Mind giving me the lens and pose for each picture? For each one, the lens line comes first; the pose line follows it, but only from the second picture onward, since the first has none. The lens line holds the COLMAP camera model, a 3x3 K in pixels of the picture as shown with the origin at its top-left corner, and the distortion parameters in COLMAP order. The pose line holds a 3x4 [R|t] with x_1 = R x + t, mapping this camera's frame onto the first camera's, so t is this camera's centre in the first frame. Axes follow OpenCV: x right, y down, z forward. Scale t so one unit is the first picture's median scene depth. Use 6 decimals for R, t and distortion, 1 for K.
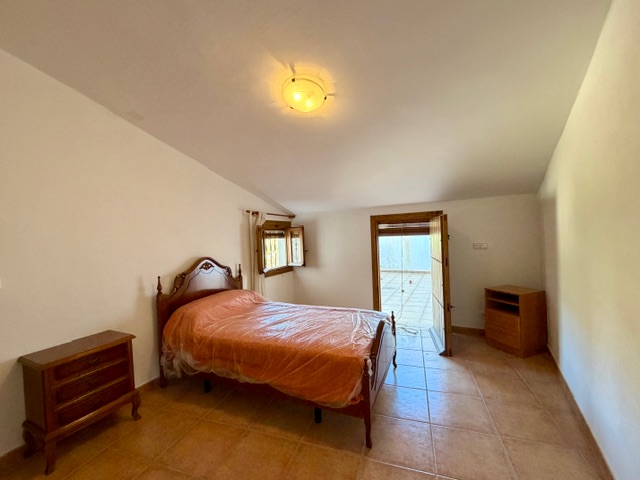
lens RADIAL K [[268.1, 0, 319.5], [0, 268.1, 242.1], [0, 0, 1]] dist [0.000904, 0.000068]
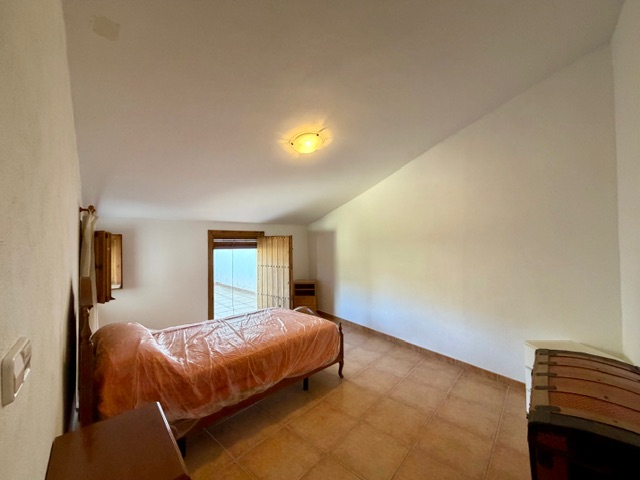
lens RADIAL K [[253.5, 0, 318.6], [0, 253.5, 239.2], [0, 0, 1]] dist [-0.001287, -0.000309]
pose [[0.393691, 0.053057, 0.917710, -0.565359], [0.018388, 0.997679, -0.065569, 0.011986], [-0.919059, 0.042689, 0.391801, 0.214350]]
